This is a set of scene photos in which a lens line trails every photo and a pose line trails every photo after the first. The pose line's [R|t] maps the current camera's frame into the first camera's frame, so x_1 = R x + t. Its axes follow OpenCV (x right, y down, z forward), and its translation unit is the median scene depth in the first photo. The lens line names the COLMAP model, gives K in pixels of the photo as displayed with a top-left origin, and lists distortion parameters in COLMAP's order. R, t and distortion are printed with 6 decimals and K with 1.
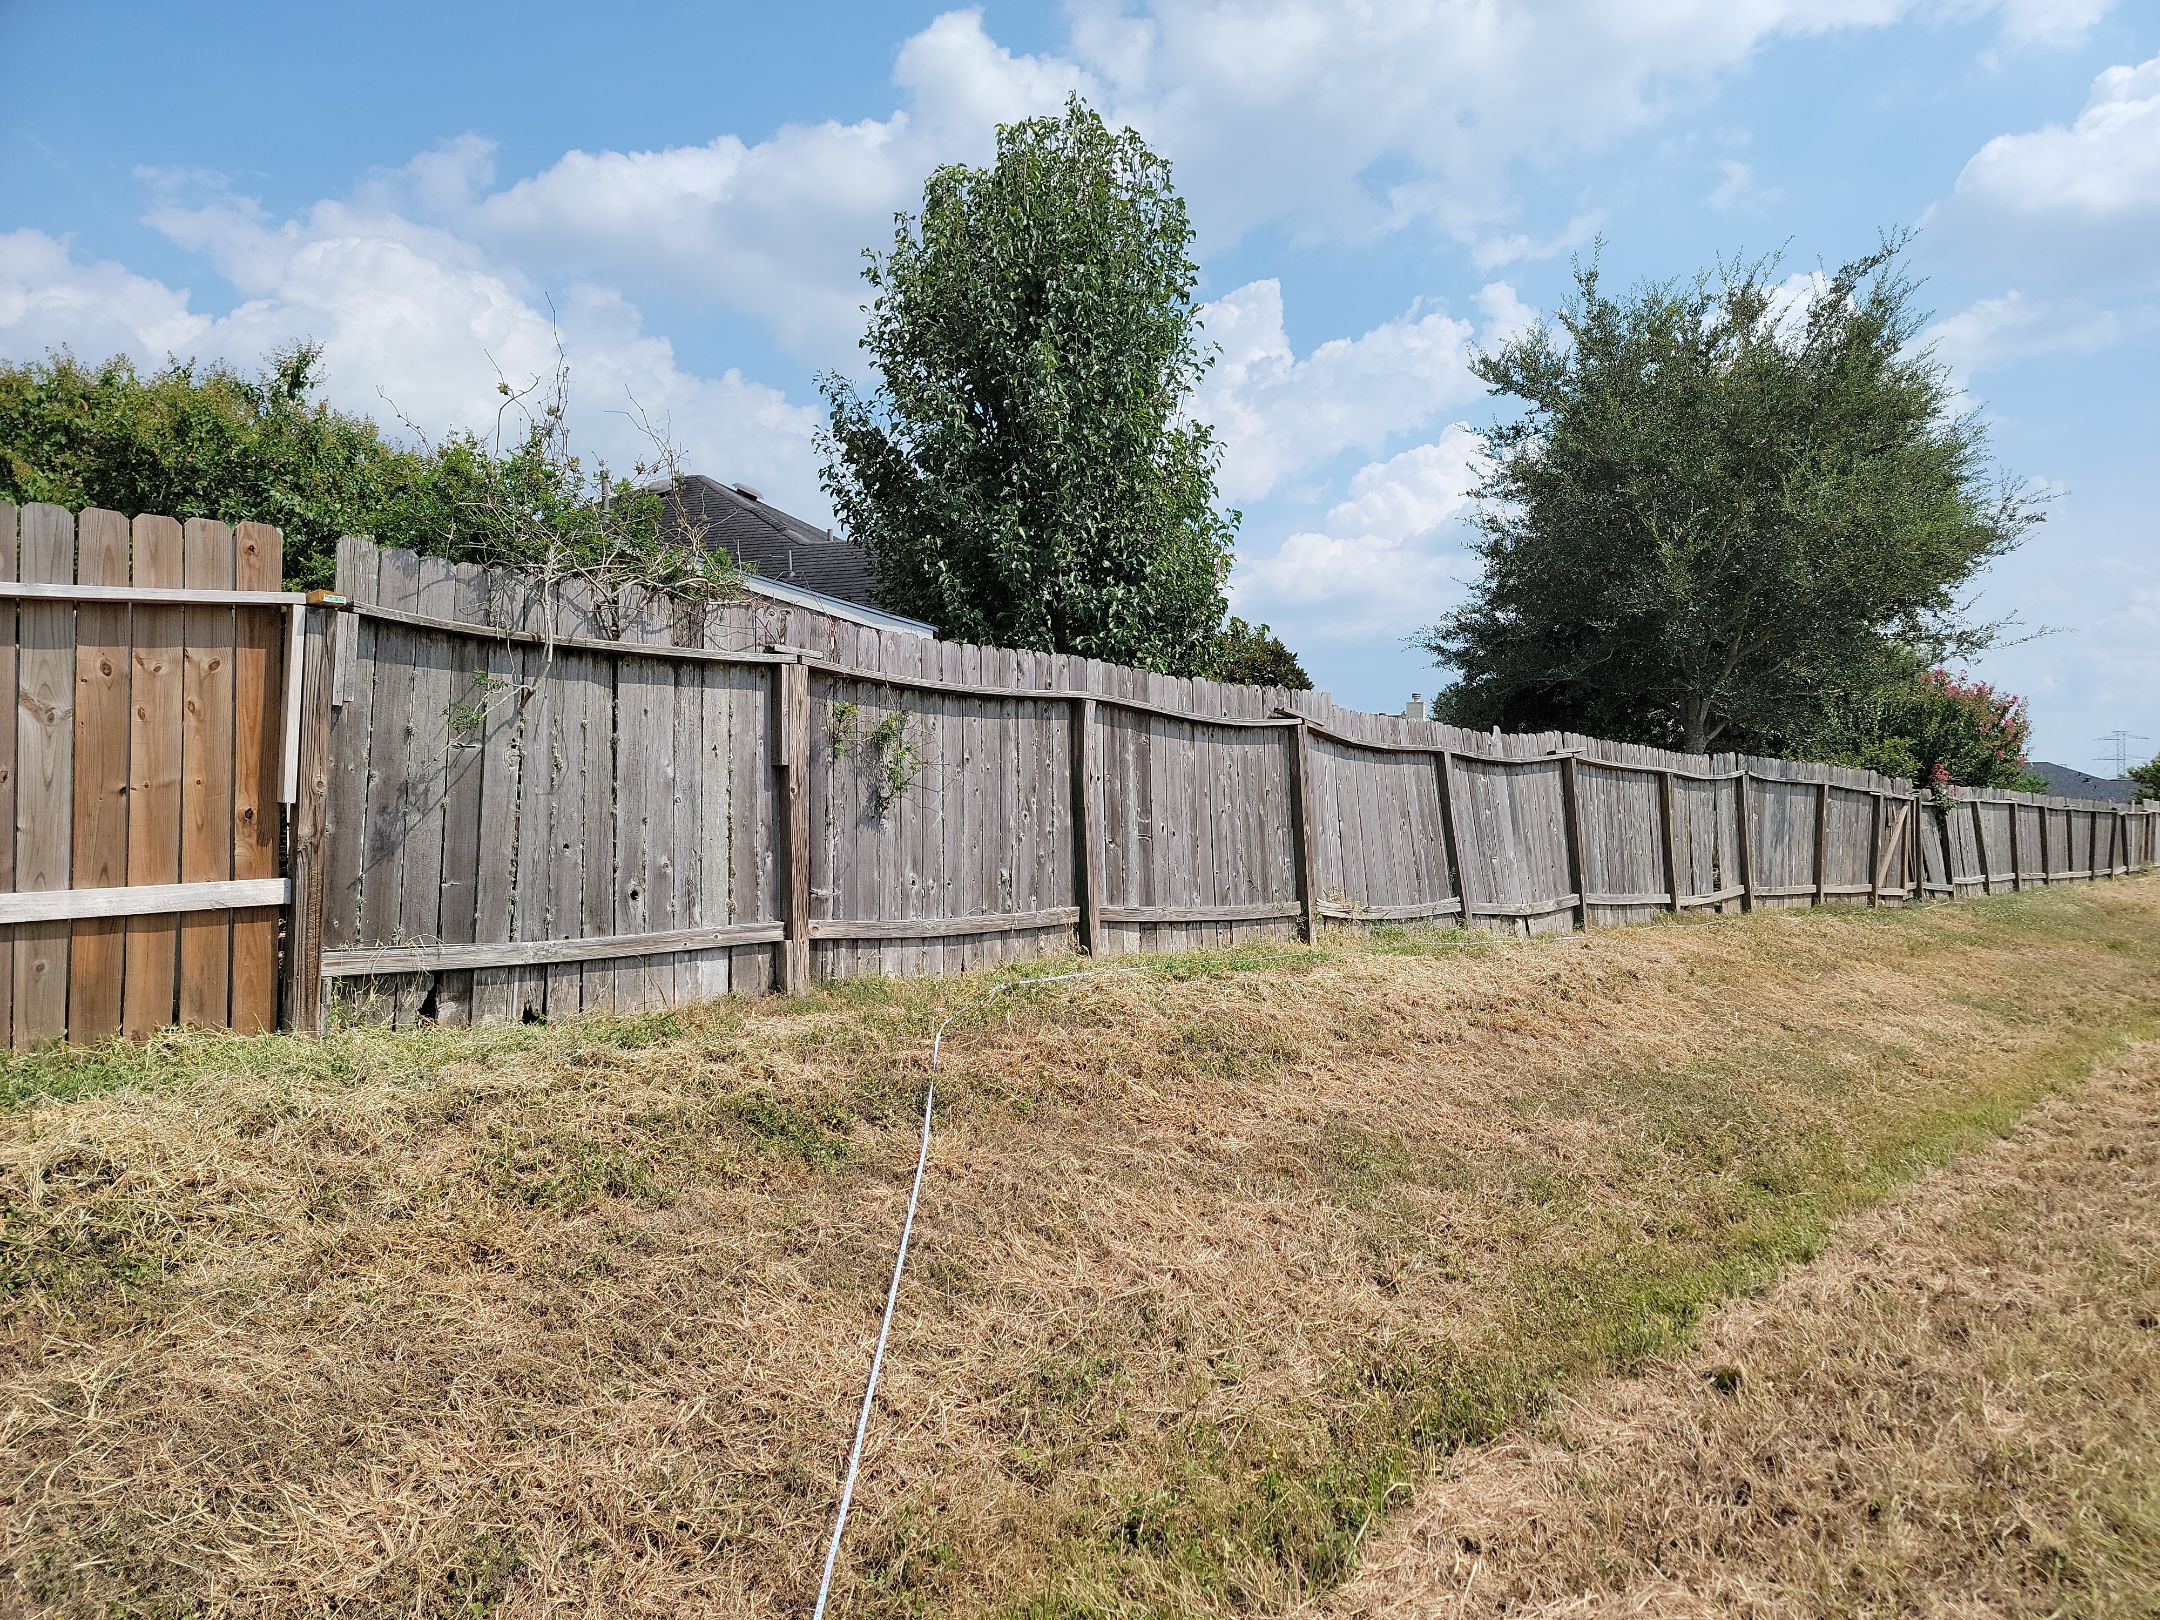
lens RADIAL K [[1702.2, 0, 1080.0], [0, 1702.2, 810.0], [0, 0, 1]] dist [0.157312, -0.124165]
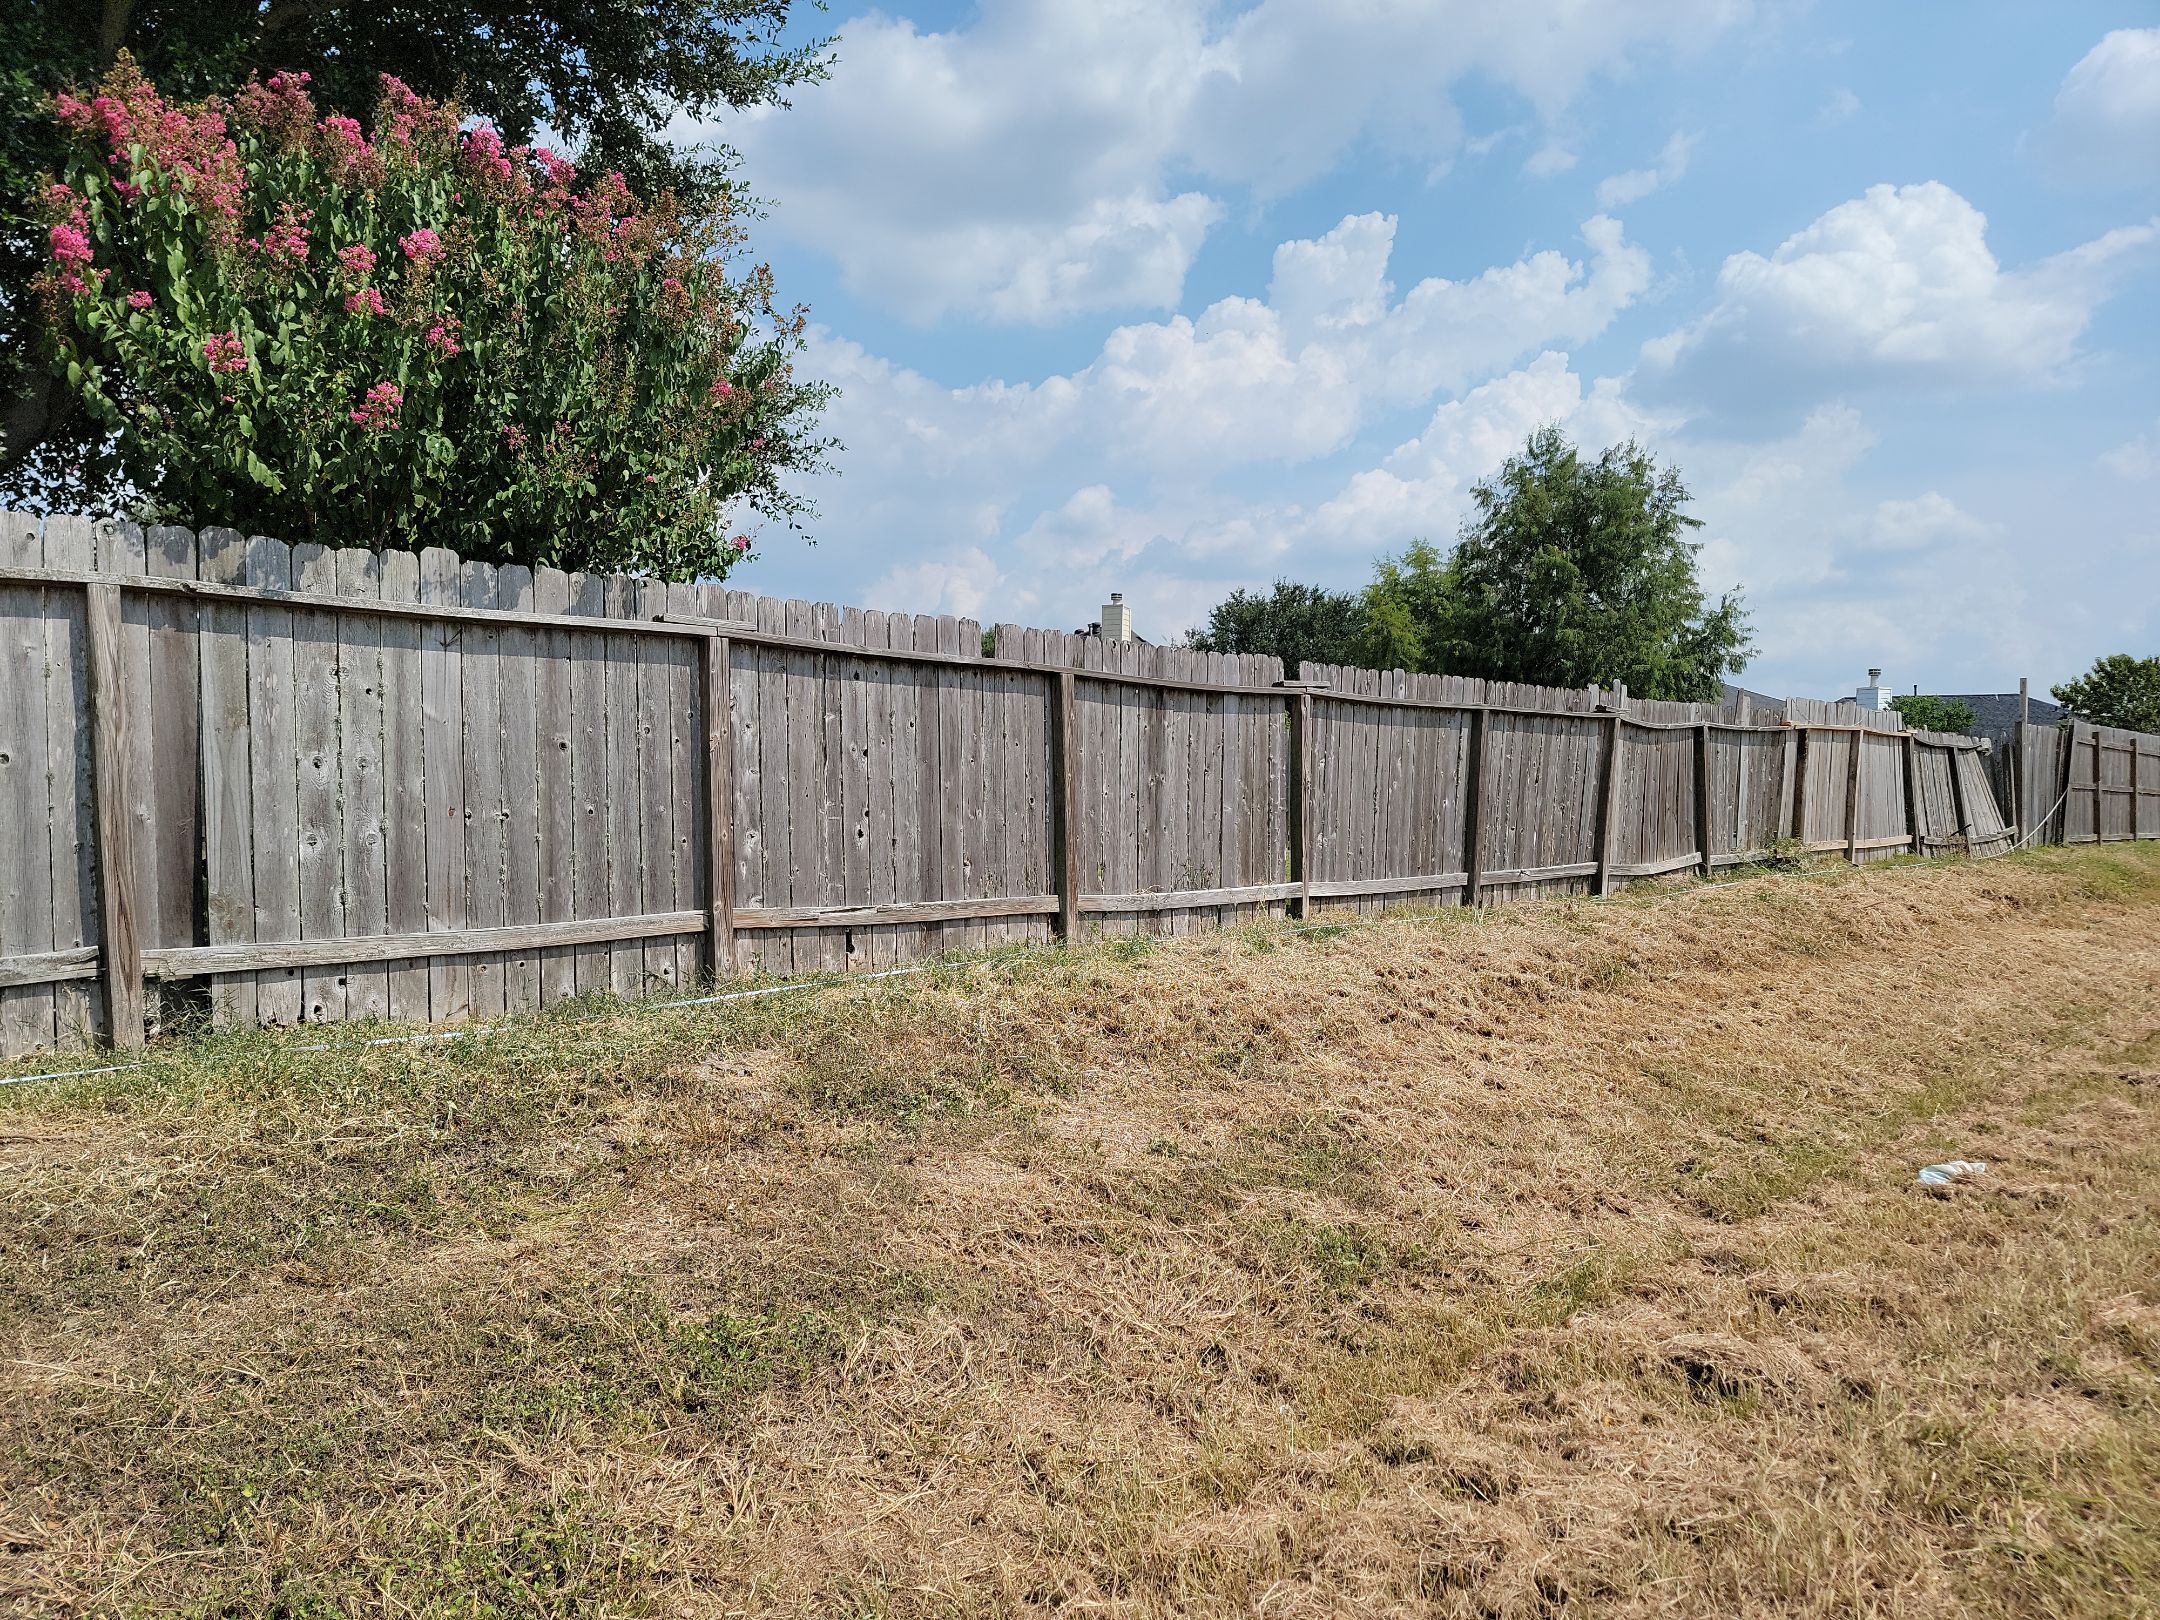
lens RADIAL K [[1833.8, 0, 1182.4], [0, 1833.8, 806.5], [0, 0, 1]] dist [0.147788, -0.001662]
pose [[0.999770, -0.005151, 0.020805, 0.678307], [0.004828, 0.999867, 0.015555, 0.019390], [-0.020883, -0.015451, 0.999663, 0.834503]]
